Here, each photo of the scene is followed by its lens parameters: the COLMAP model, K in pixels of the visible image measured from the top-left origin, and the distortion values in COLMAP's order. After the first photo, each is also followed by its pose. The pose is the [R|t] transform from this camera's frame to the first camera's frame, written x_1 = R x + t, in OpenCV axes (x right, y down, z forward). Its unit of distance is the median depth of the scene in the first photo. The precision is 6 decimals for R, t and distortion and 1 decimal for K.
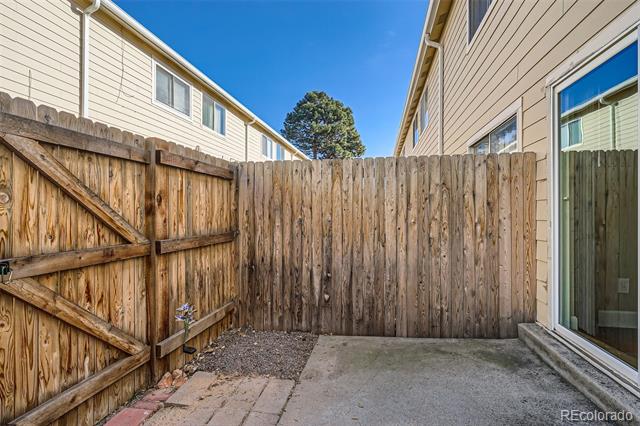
lens RADIAL K [[313.5, 0, 326.5], [0, 313.5, 212.3], [0, 0, 1]] dist [-0.011561, 0.002576]
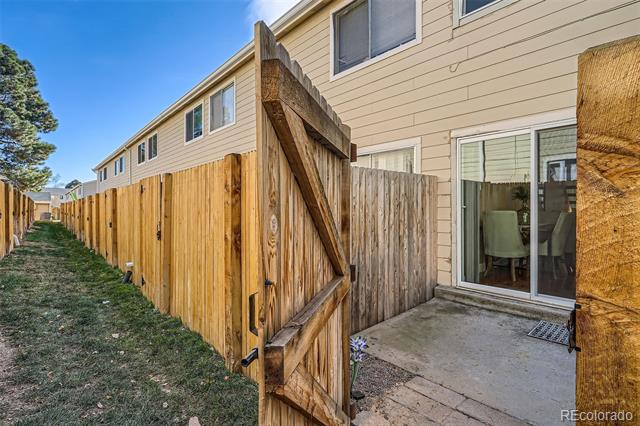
lens RADIAL K [[313.5, 0, 324.0], [0, 313.5, 210.6], [0, 0, 1]] dist [-0.011561, 0.002576]
pose [[0.632033, -0.010253, 0.774874, -0.866884], [-0.000102, 0.999911, 0.013314, -0.039146], [-0.774942, -0.008494, 0.631976, 0.431447]]
